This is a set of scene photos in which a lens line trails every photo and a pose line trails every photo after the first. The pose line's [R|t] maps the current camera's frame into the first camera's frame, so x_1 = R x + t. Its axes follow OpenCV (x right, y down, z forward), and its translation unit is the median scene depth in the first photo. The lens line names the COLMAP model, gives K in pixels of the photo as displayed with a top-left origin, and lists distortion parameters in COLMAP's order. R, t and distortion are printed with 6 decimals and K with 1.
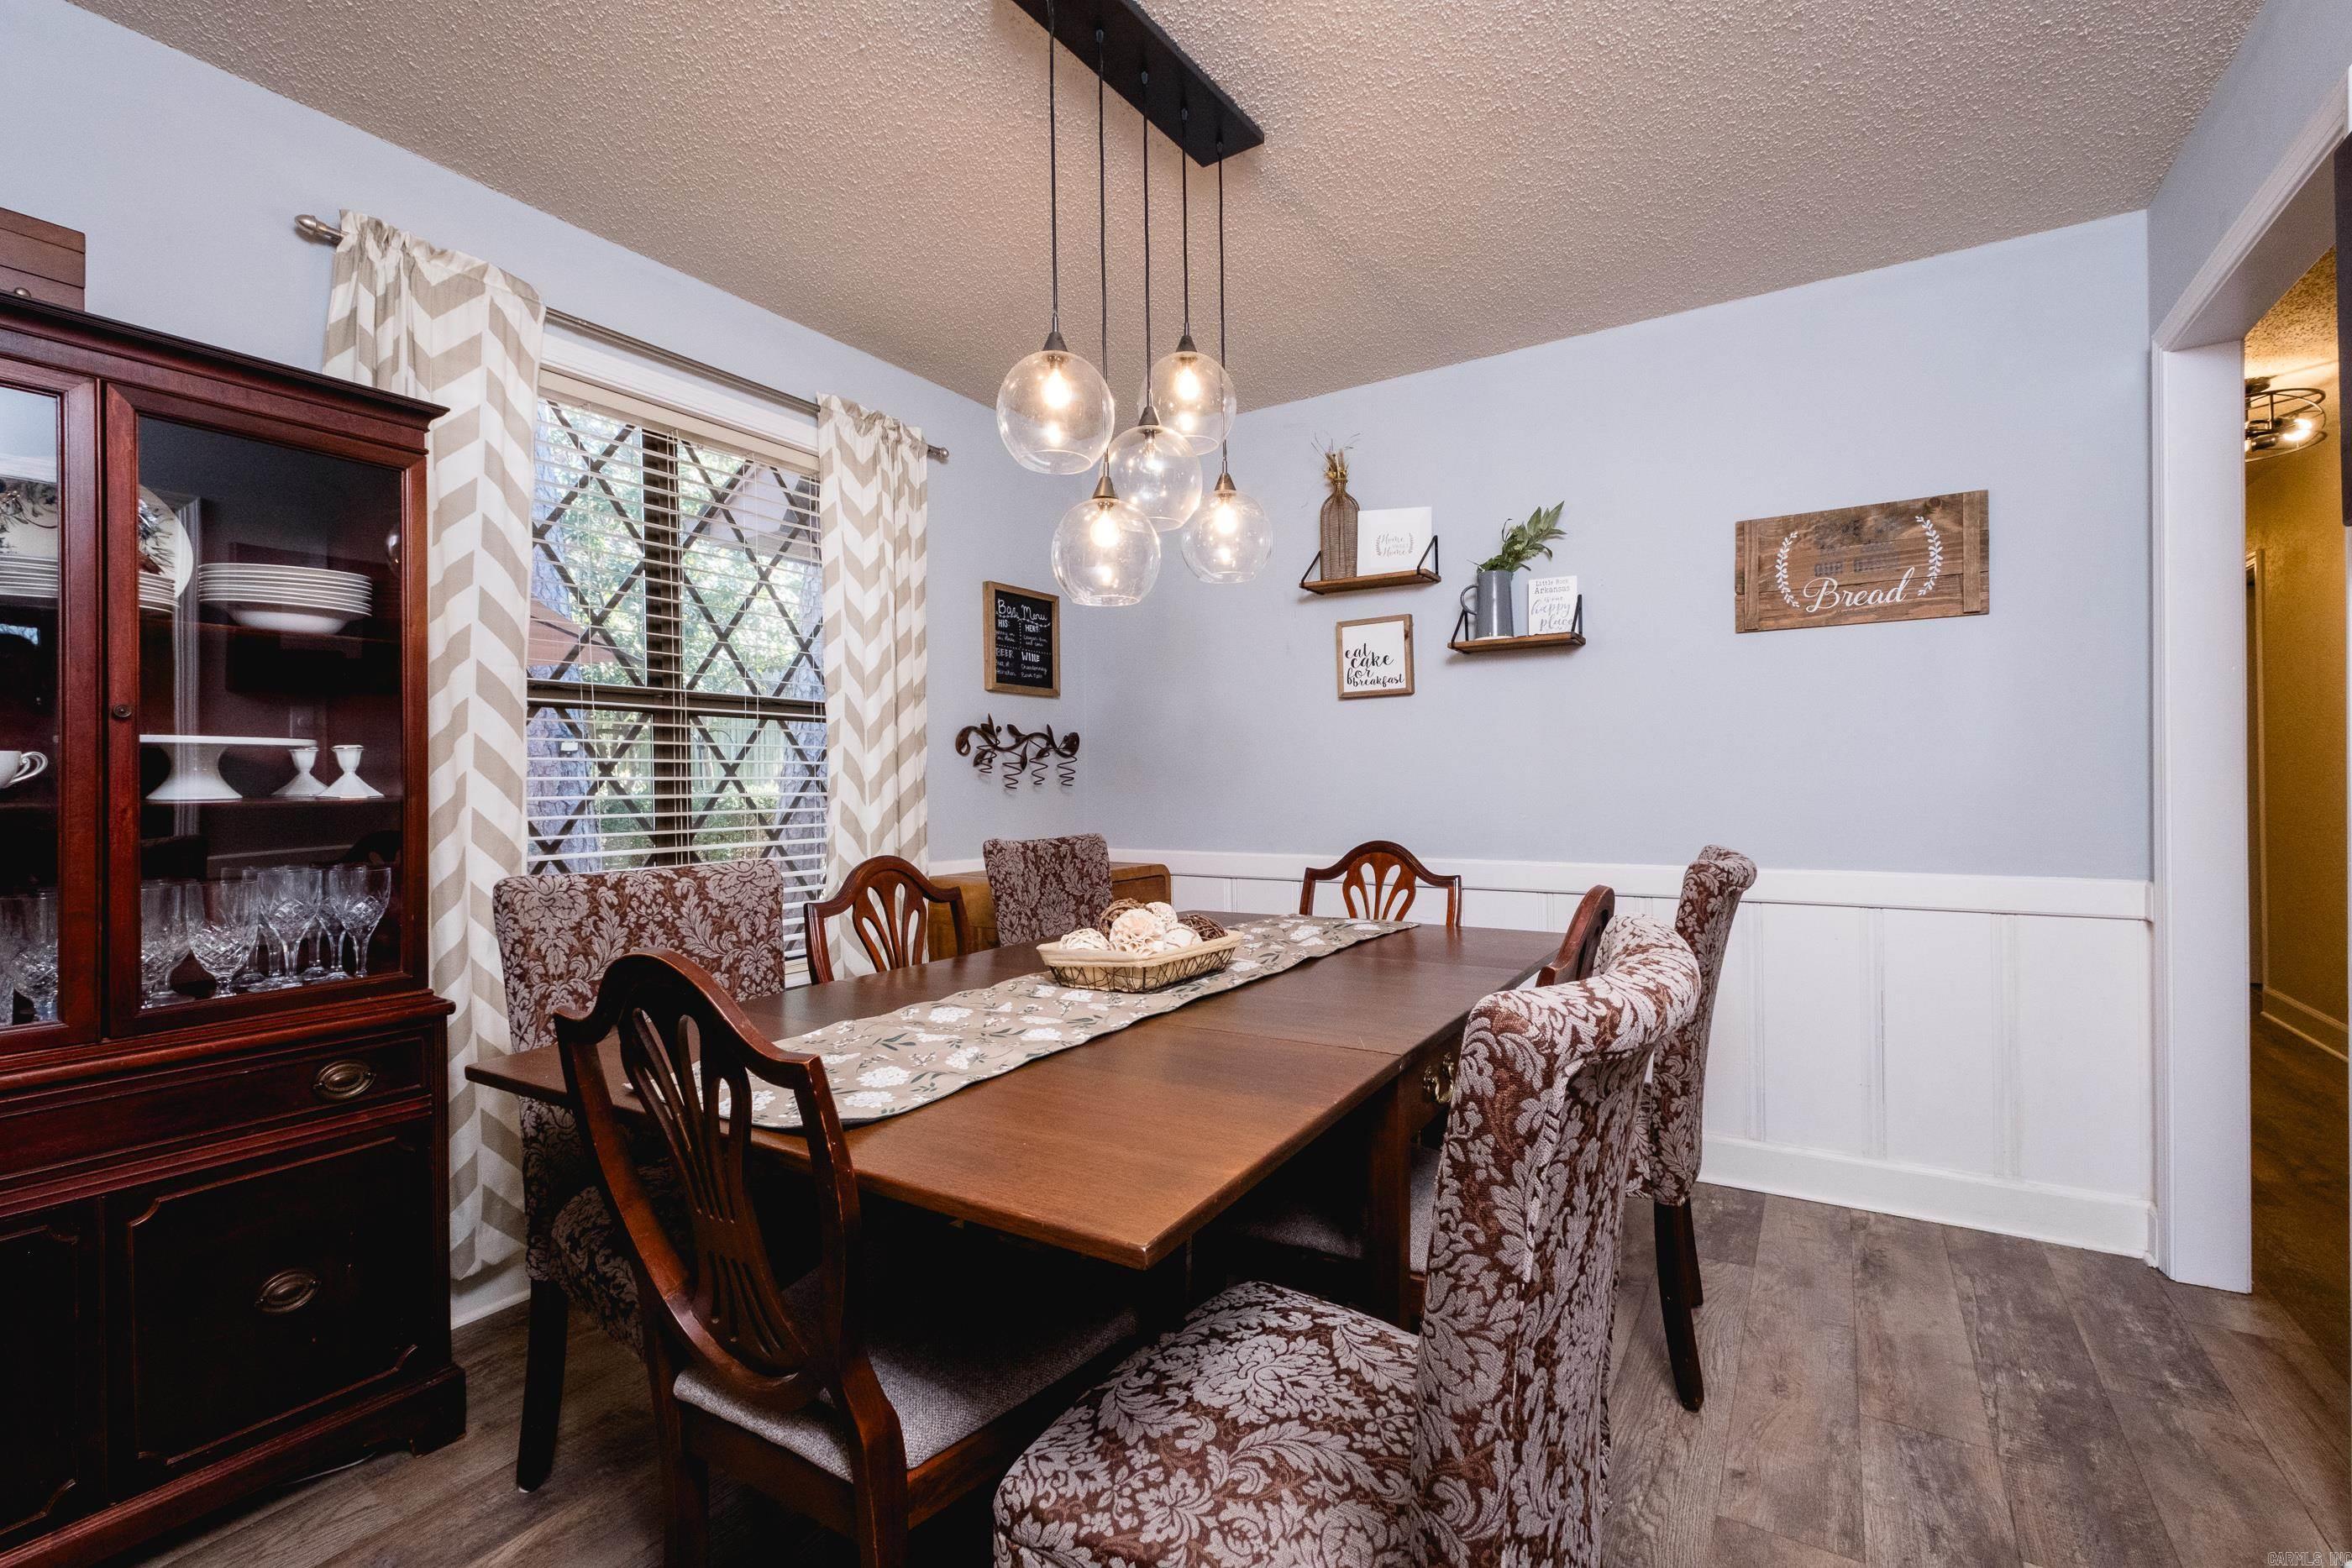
lens RADIAL K [[990.4, 0, 1221.8], [0, 990.4, 785.9], [0, 0, 1]] dist [-0.000288, -0.000064]
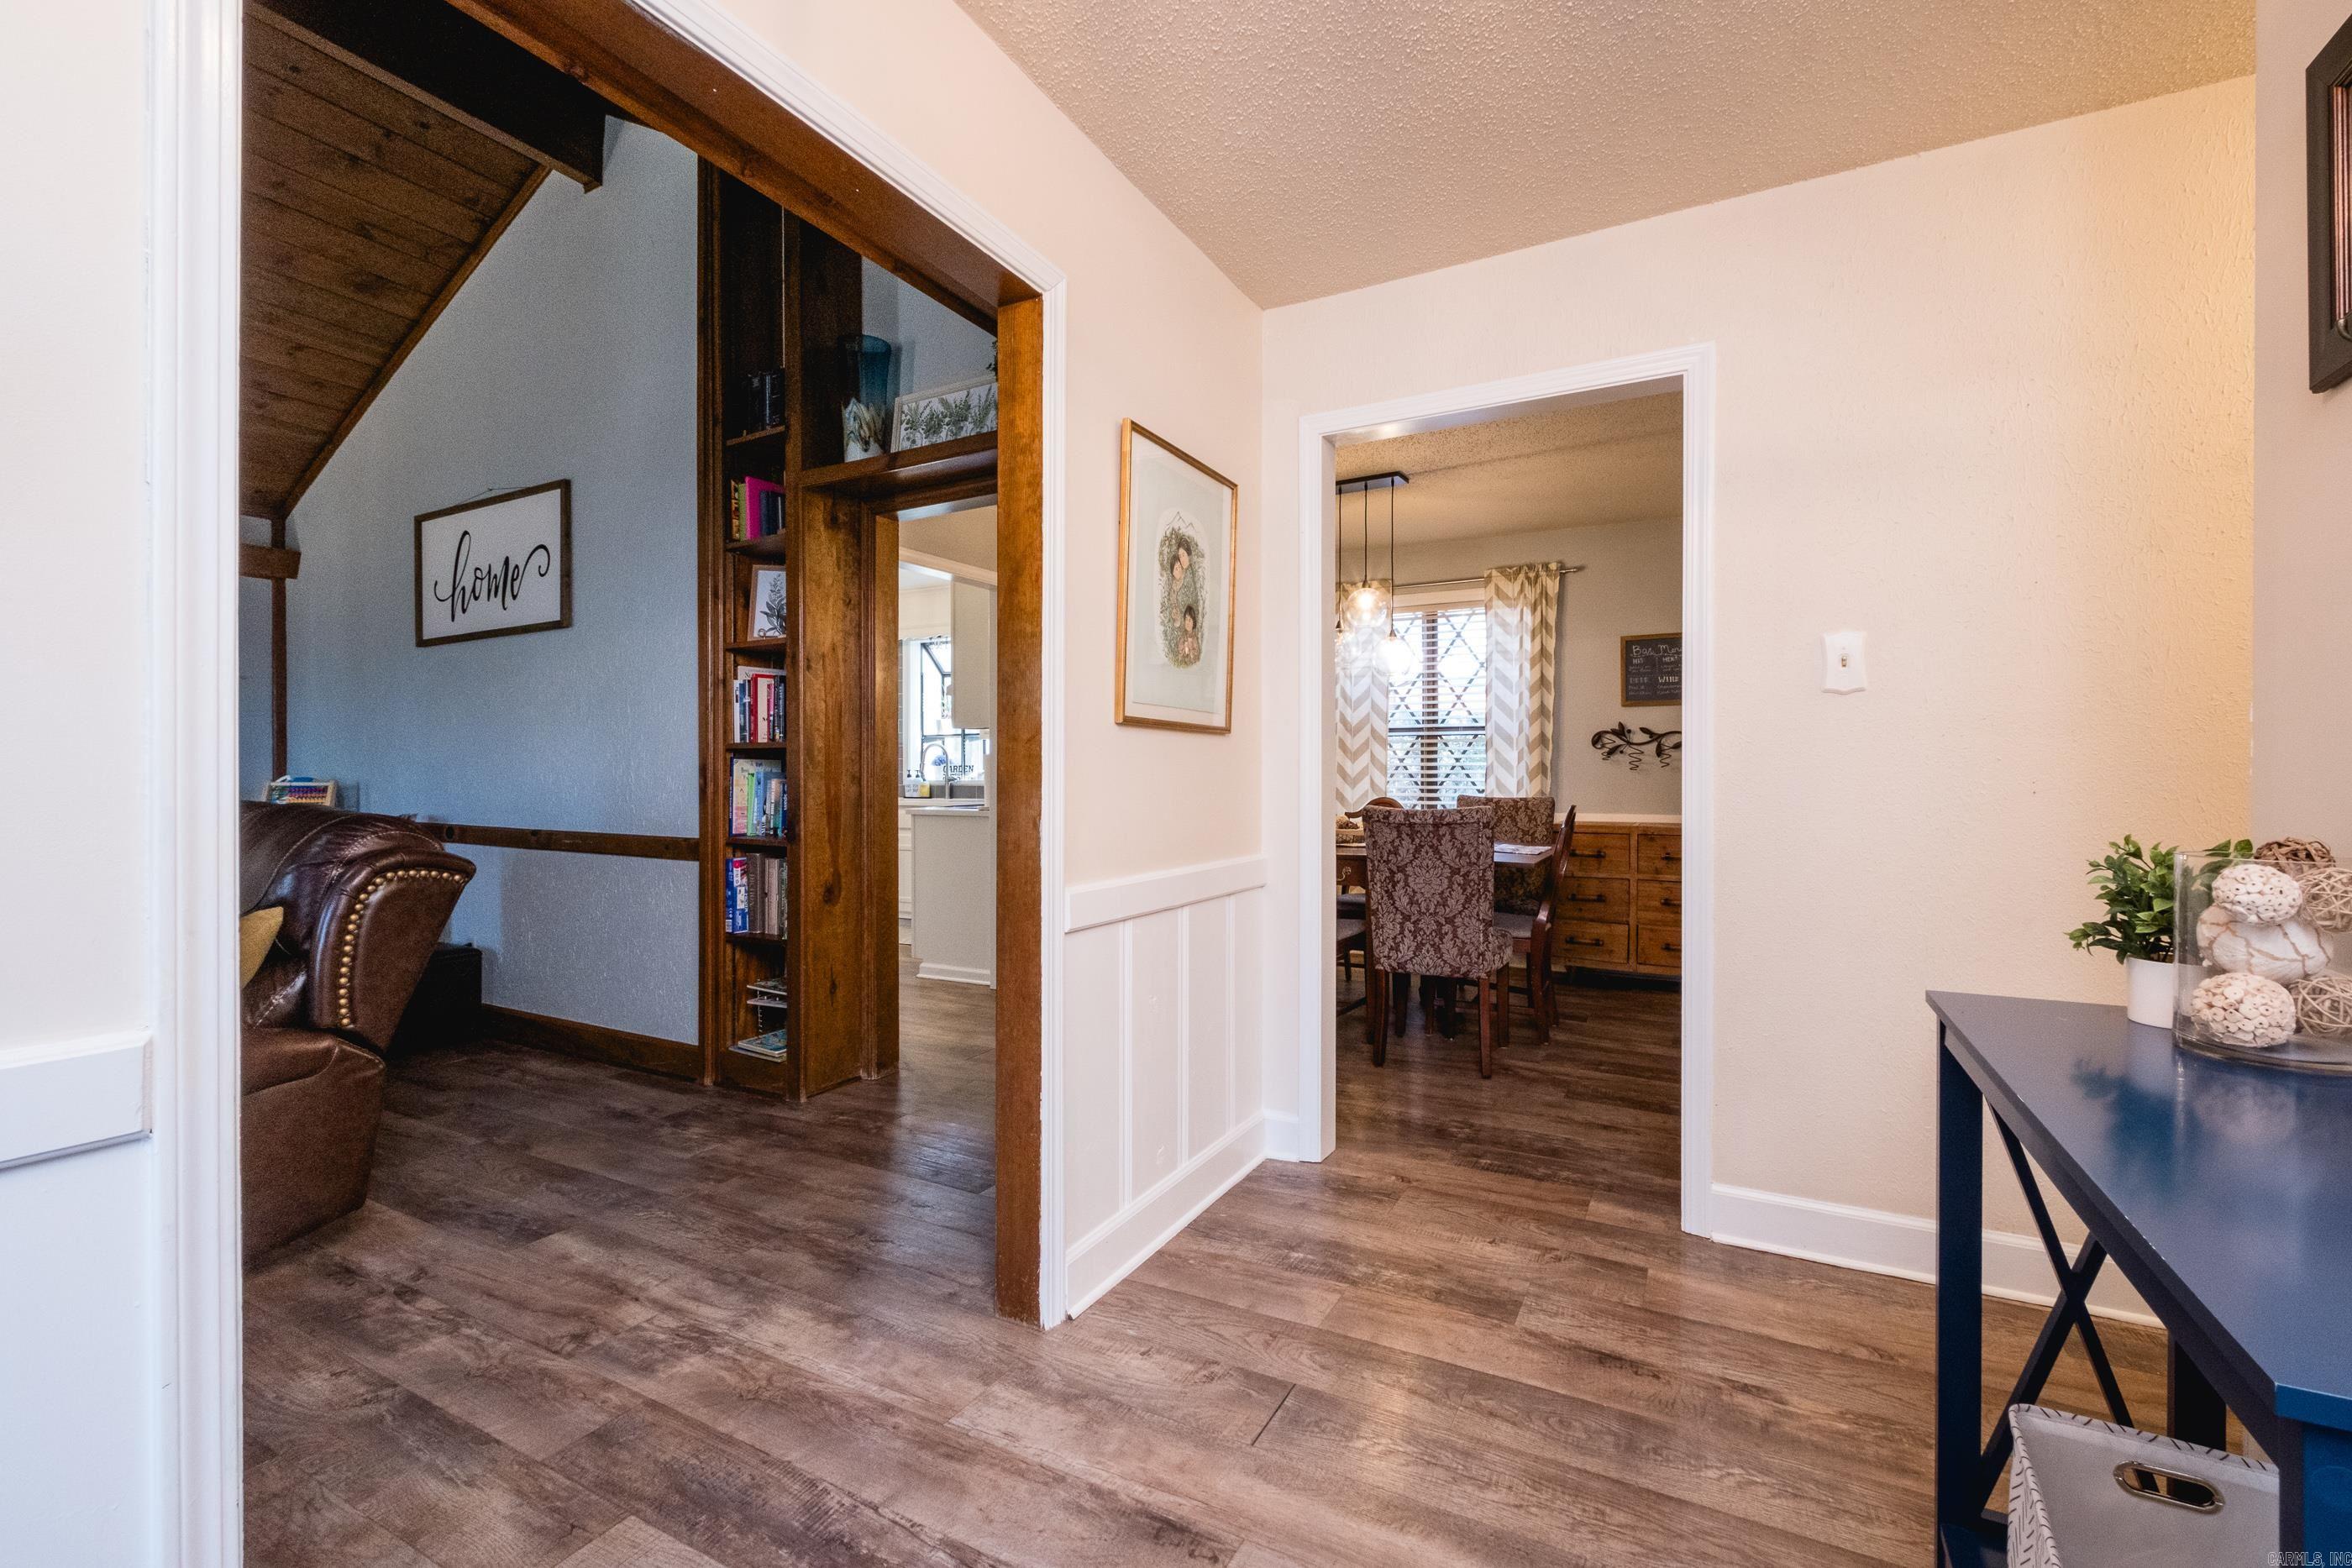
lens RADIAL K [[1014.2, 0, 1180.2], [0, 1014.2, 771.5], [0, 0, 1]] dist [-0.001705, -0.000196]
pose [[0.048346, 0.008060, -0.998798, 1.711108], [-0.001879, 0.999966, 0.007979, -0.008114], [0.998829, 0.001491, 0.048360, 0.304970]]
